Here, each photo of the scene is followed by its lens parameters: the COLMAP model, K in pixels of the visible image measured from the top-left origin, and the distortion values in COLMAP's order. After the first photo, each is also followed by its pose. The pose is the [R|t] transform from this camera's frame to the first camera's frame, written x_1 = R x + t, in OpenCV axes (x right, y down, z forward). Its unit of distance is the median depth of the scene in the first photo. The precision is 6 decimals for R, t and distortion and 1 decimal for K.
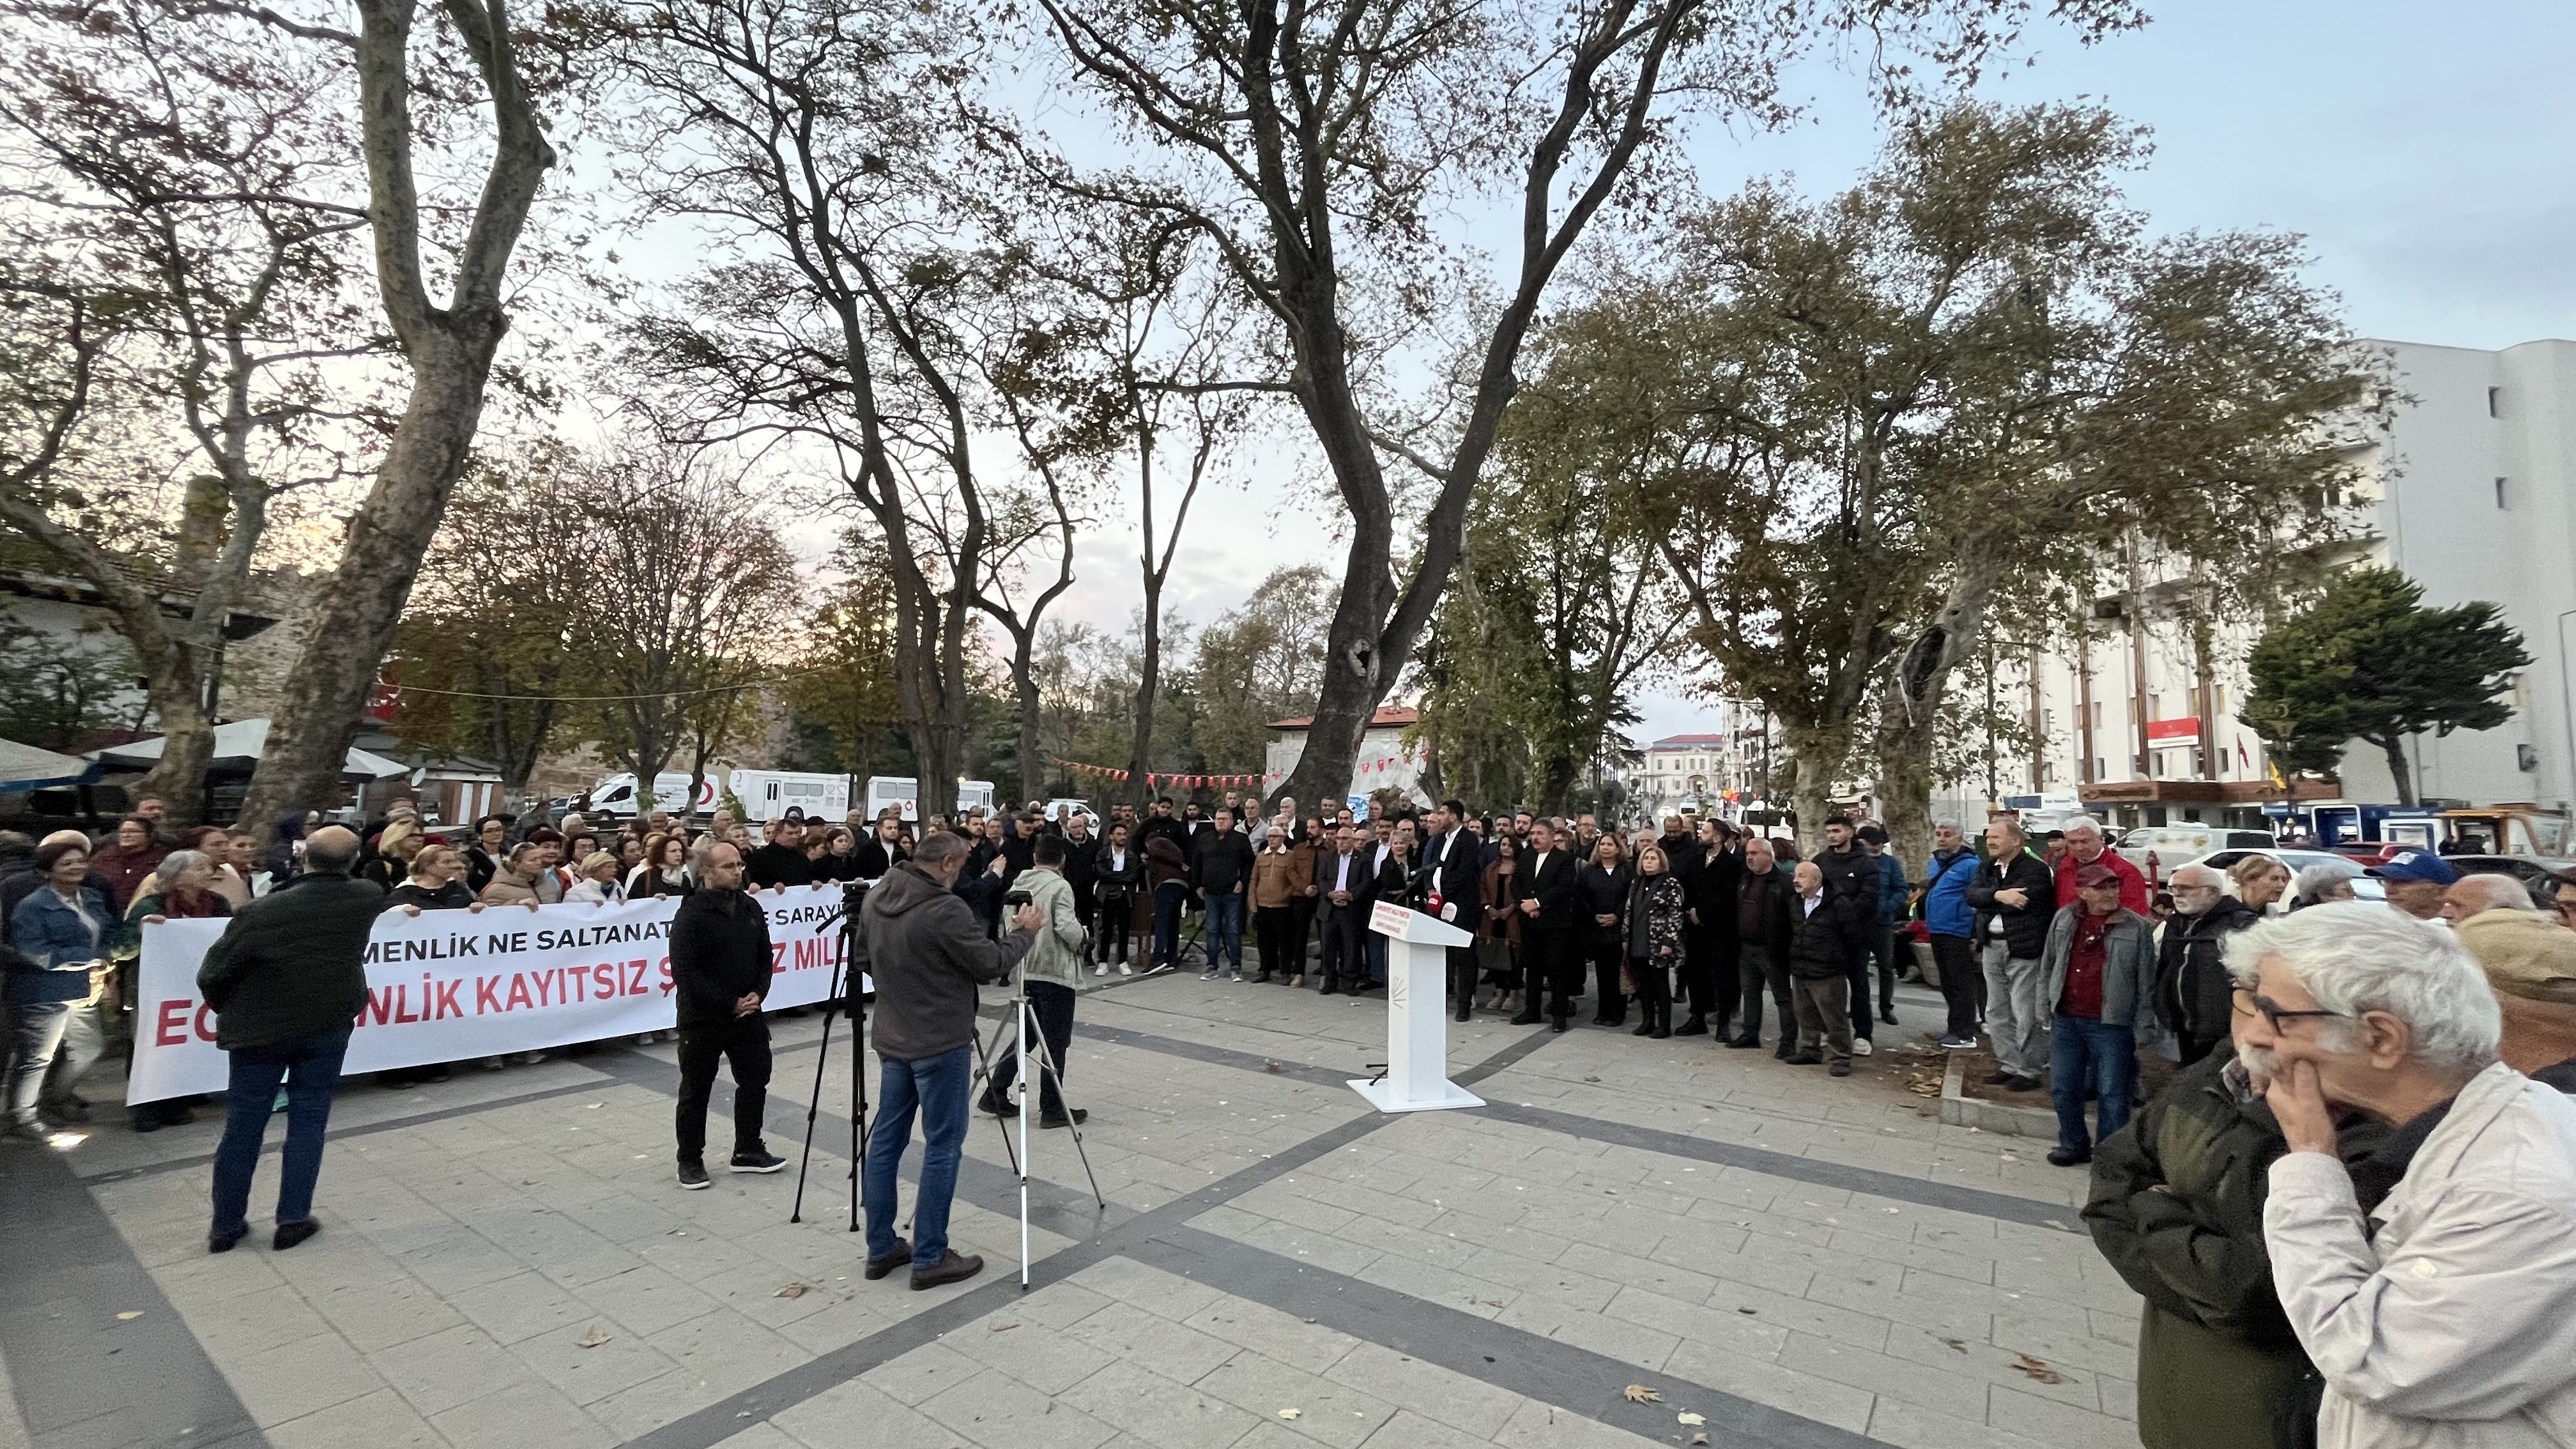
lens RADIAL K [[1048.6, 0, 1276.8], [0, 1048.6, 735.0], [0, 0, 1]] dist [-0.006953, 0.000054]
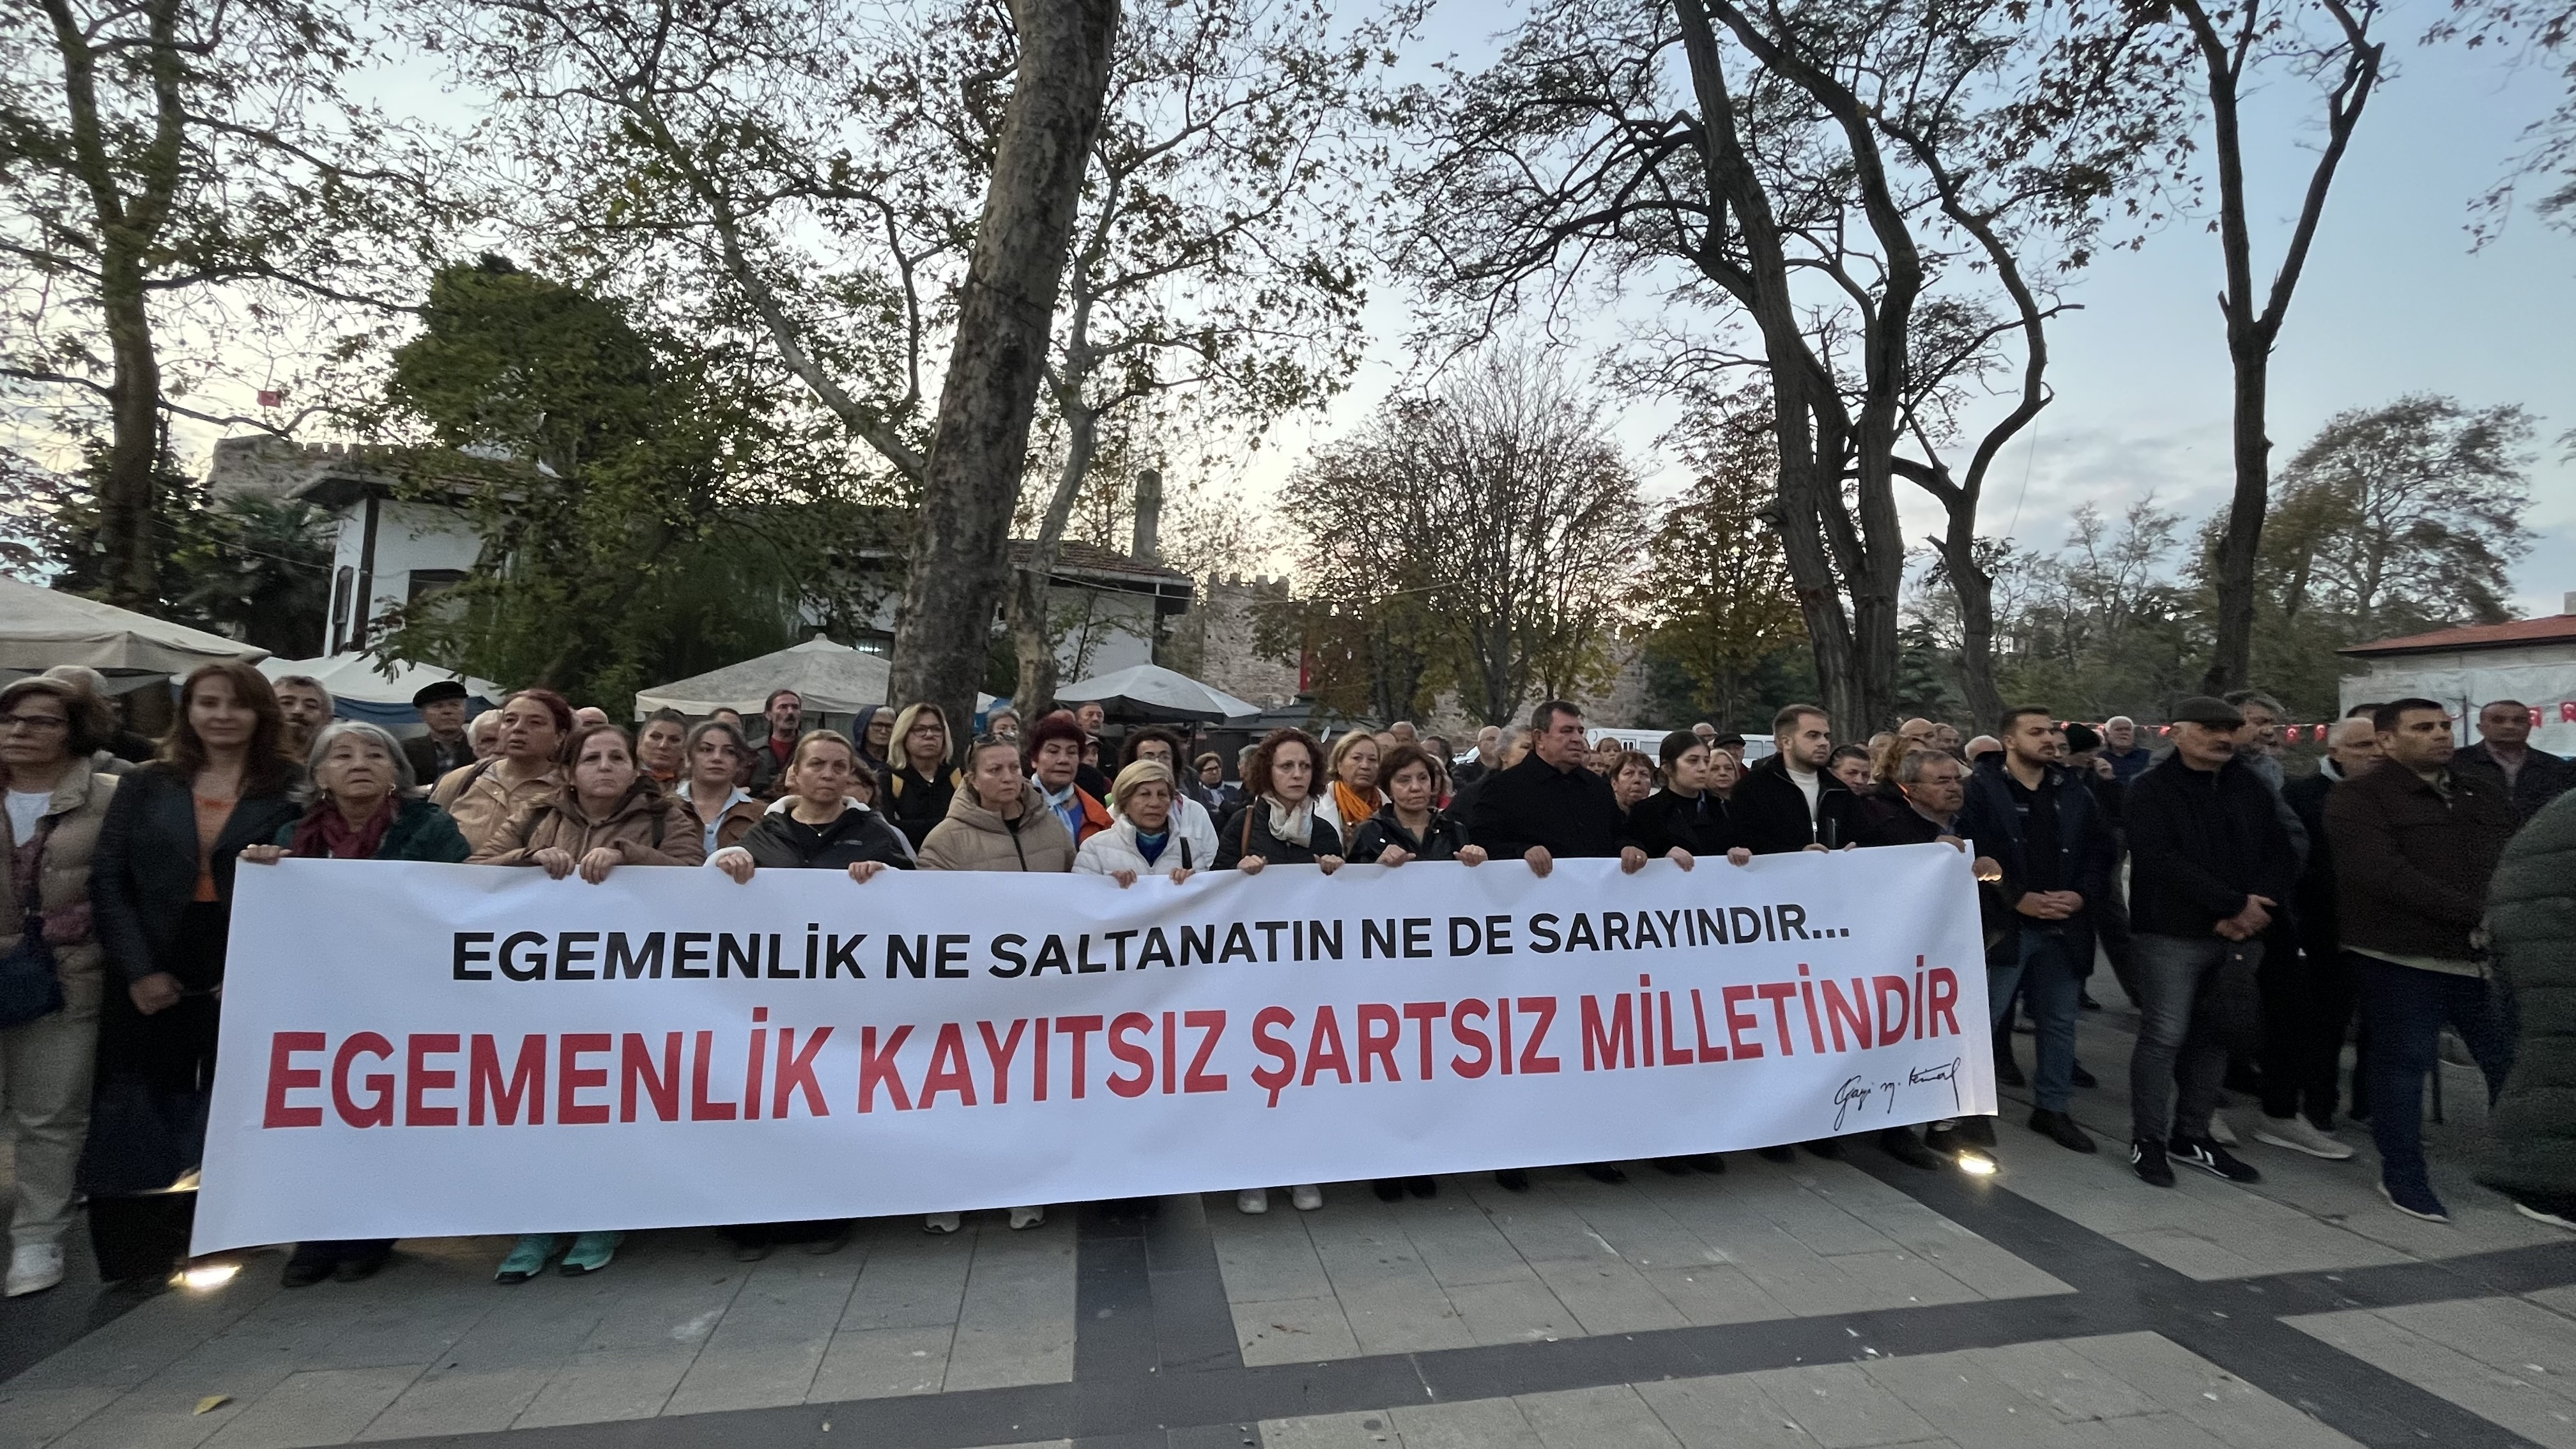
lens RADIAL K [[1048.6, 0, 1276.8], [0, 1048.6, 735.0], [0, 0, 1]] dist [-0.006953, 0.000054]
pose [[0.712006, -0.015394, -0.702005, -0.124723], [0.037276, 0.999179, 0.015897, 0.041191], [0.701184, -0.037487, 0.711995, 0.308149]]
